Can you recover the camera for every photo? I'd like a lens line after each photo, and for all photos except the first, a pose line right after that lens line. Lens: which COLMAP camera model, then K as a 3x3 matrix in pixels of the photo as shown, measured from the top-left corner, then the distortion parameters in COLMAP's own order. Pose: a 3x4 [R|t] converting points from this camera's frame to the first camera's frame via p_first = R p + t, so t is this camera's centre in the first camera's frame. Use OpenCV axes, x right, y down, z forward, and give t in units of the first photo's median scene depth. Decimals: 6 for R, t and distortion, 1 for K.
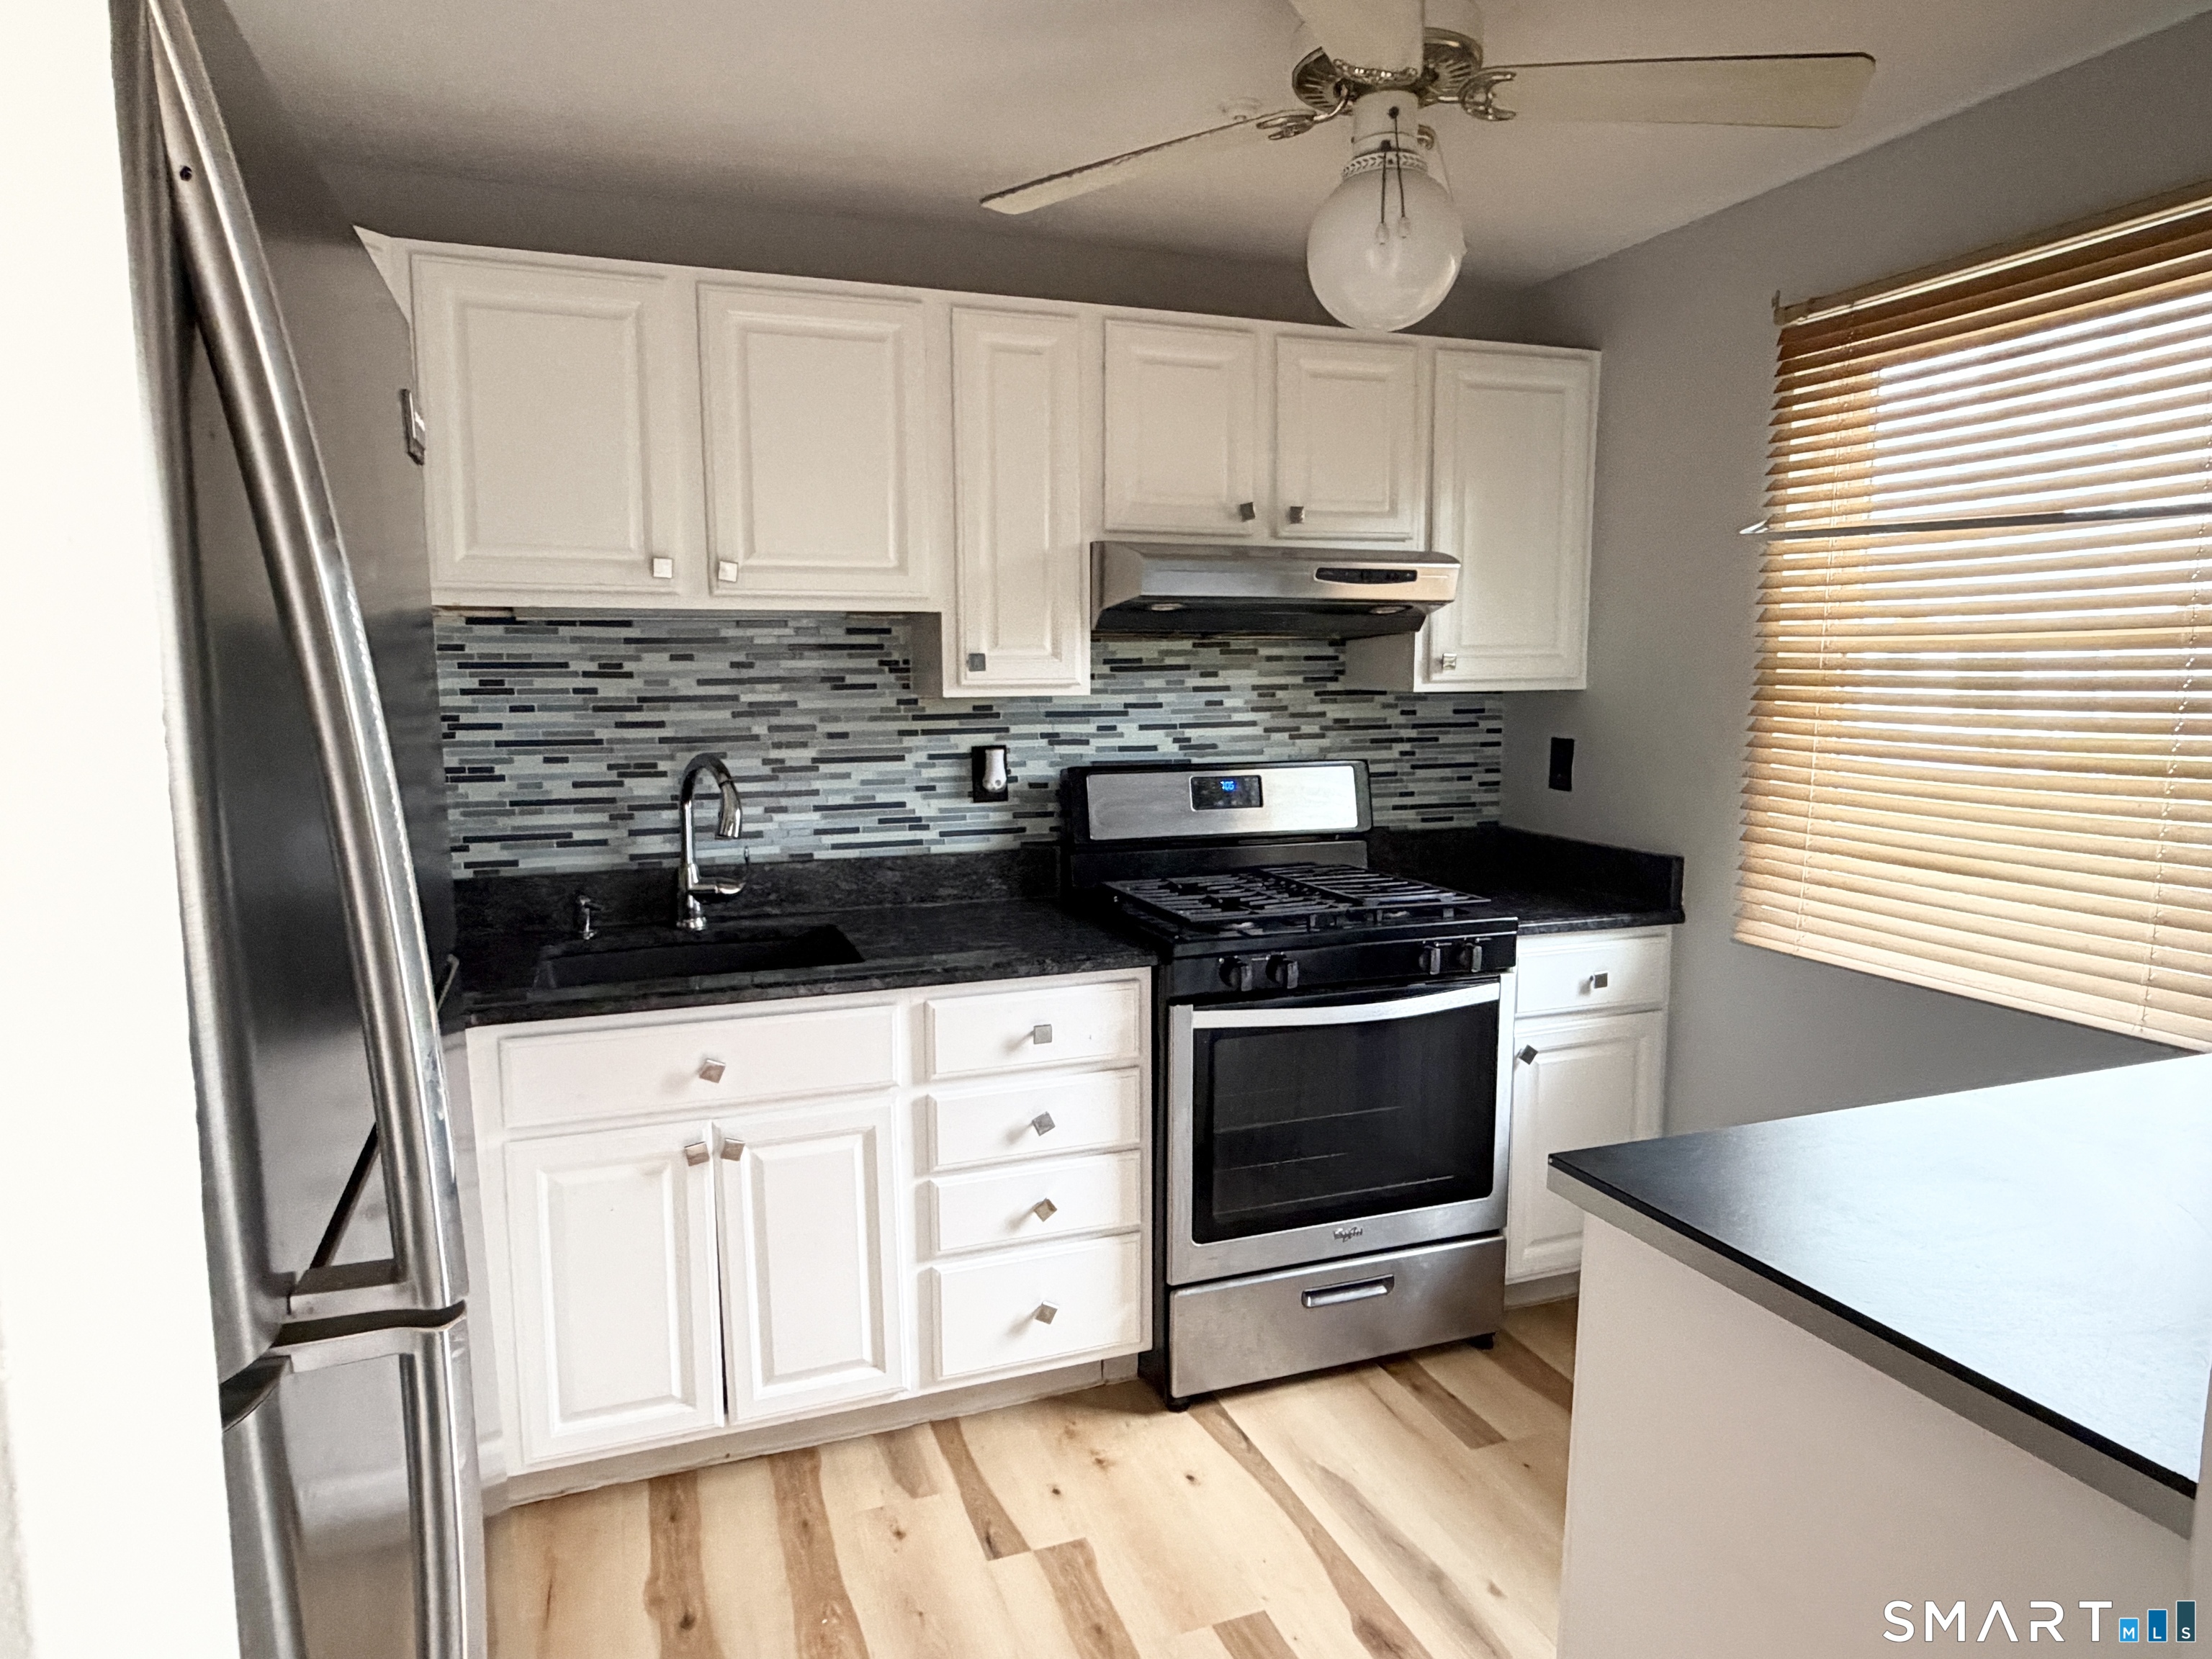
lens RADIAL K [[1394.0, 0, 1106.0], [0, 1394.0, 829.5], [0, 0, 1]] dist [0.009666, -0.001638]
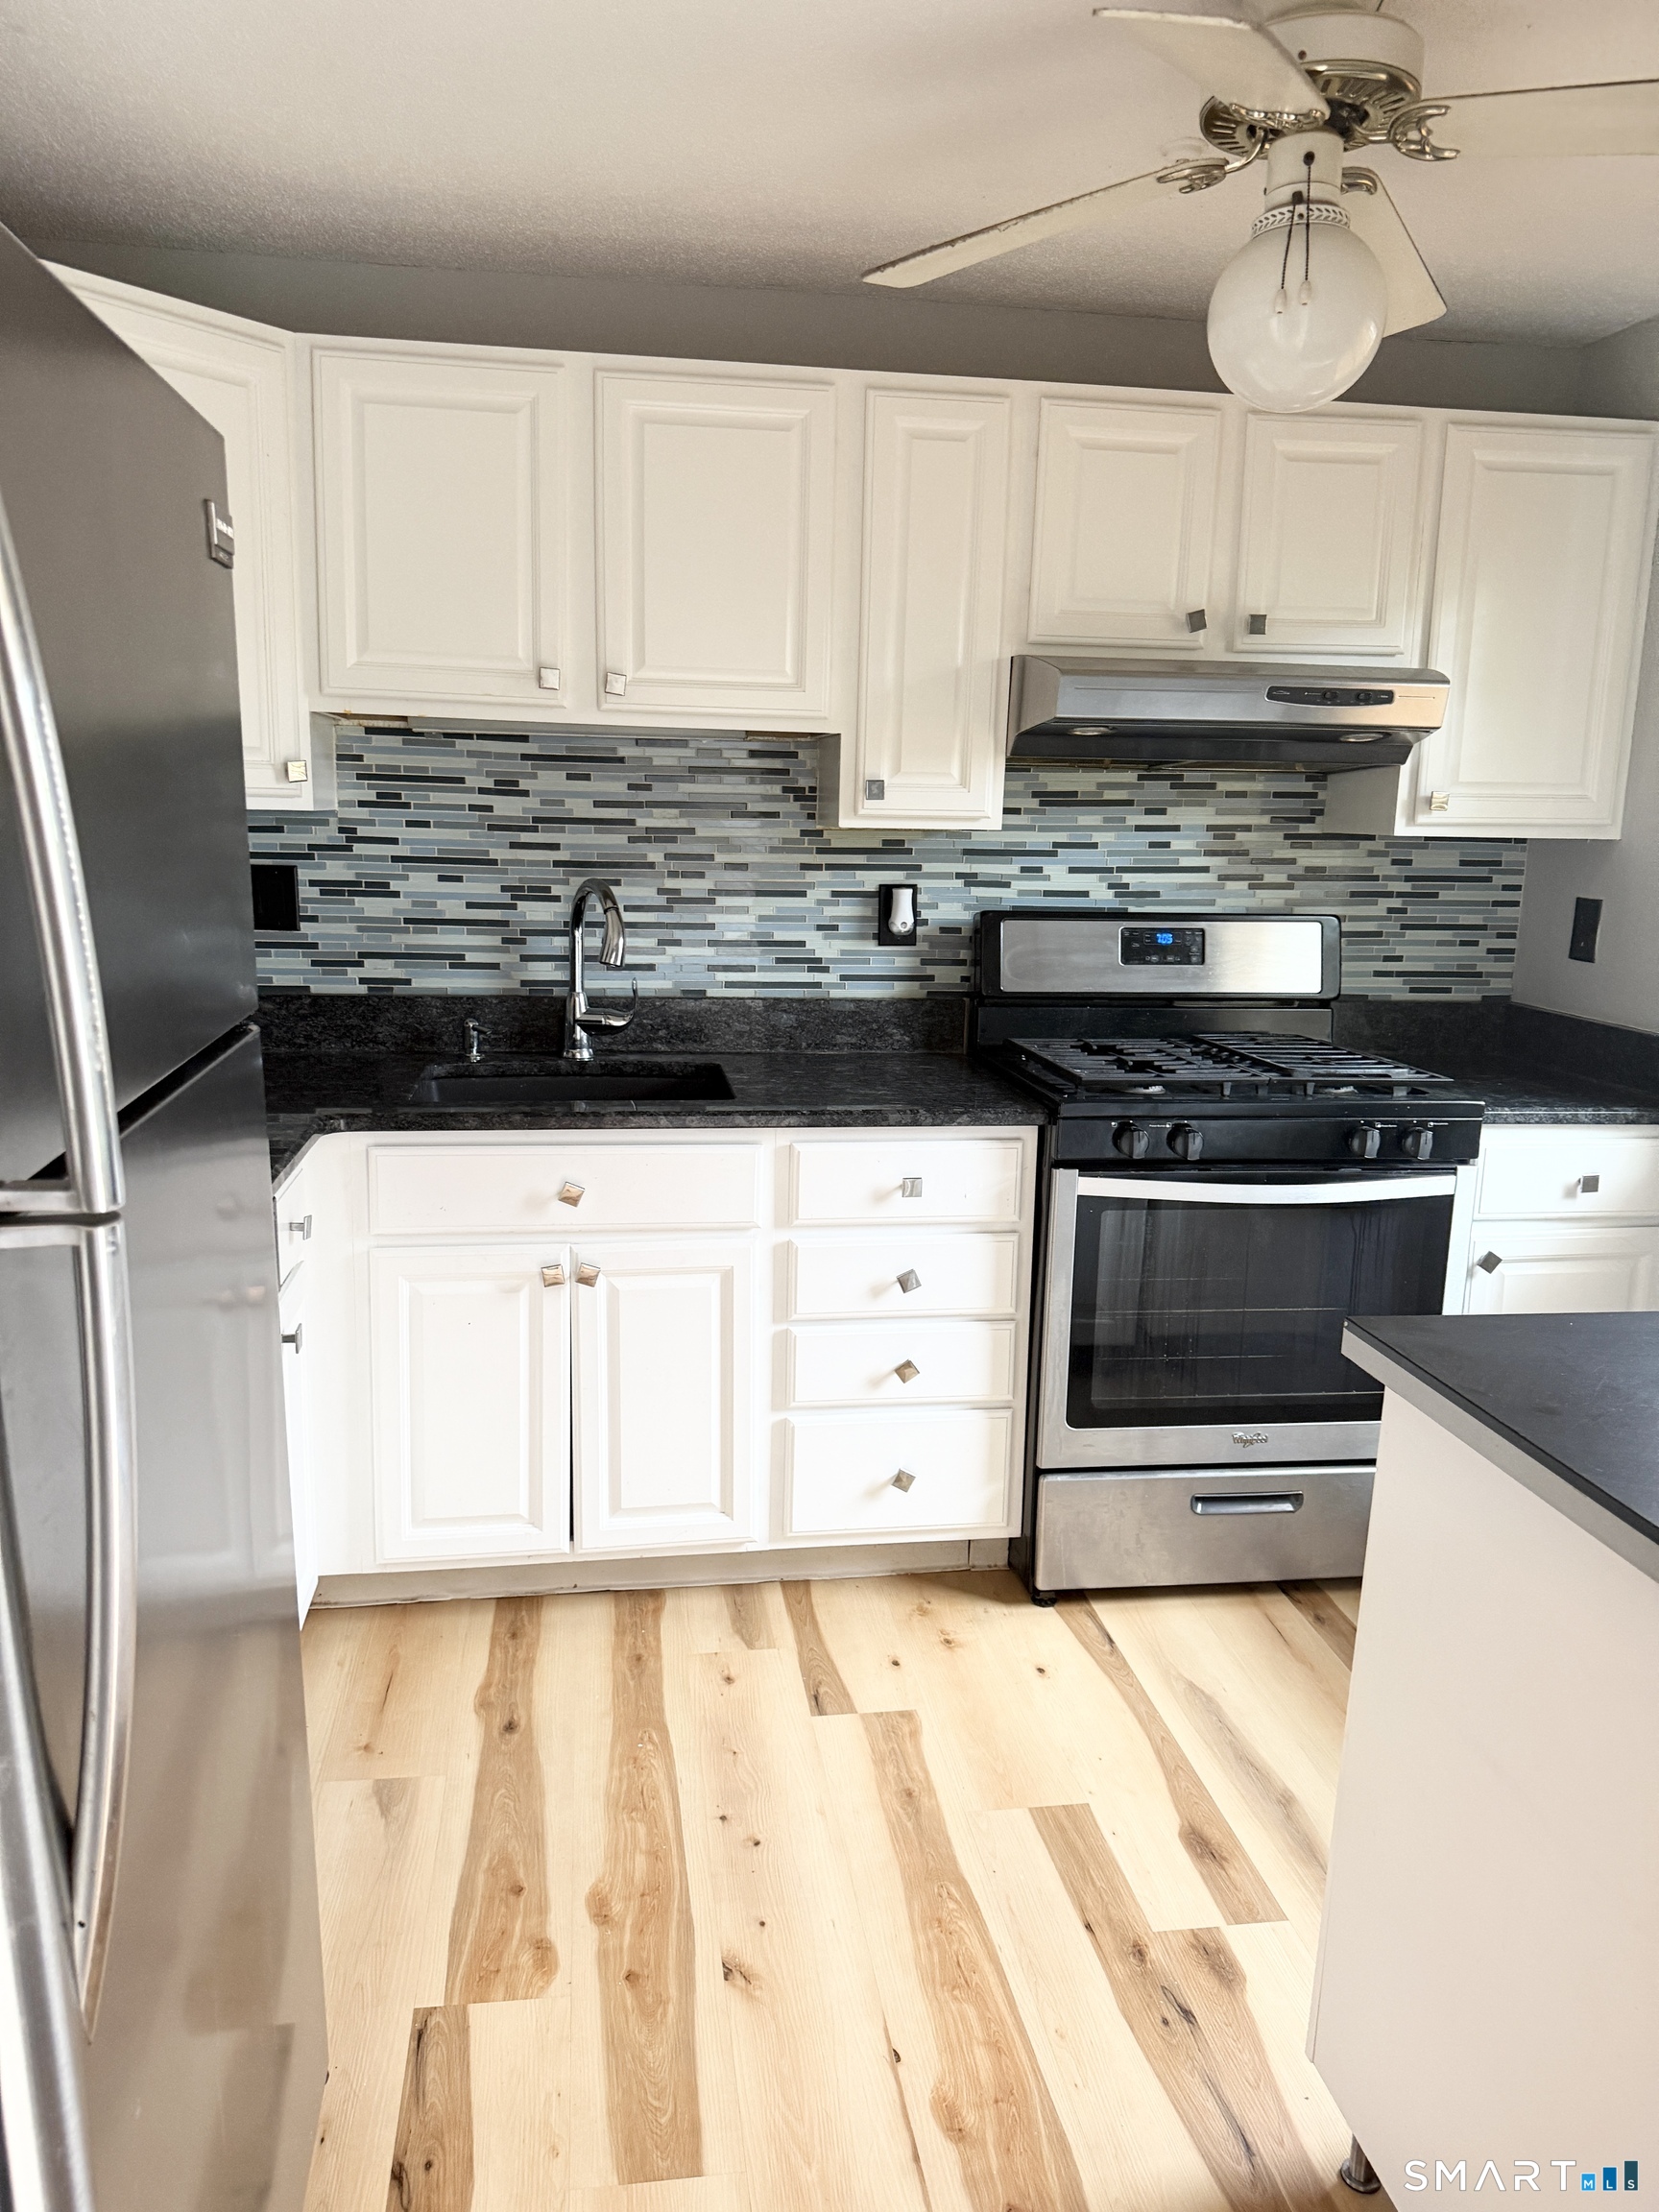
lens RADIAL K [[1648.7, 0, 829.5], [0, 1648.7, 1106.0], [0, 0, 1]] dist [0.178794, -0.239023]
pose [[0.977447, 0.063571, -0.201384, 0.112494], [-0.051966, 0.996697, 0.062401, 0.022544], [0.204686, -0.050529, 0.977523, -0.098203]]
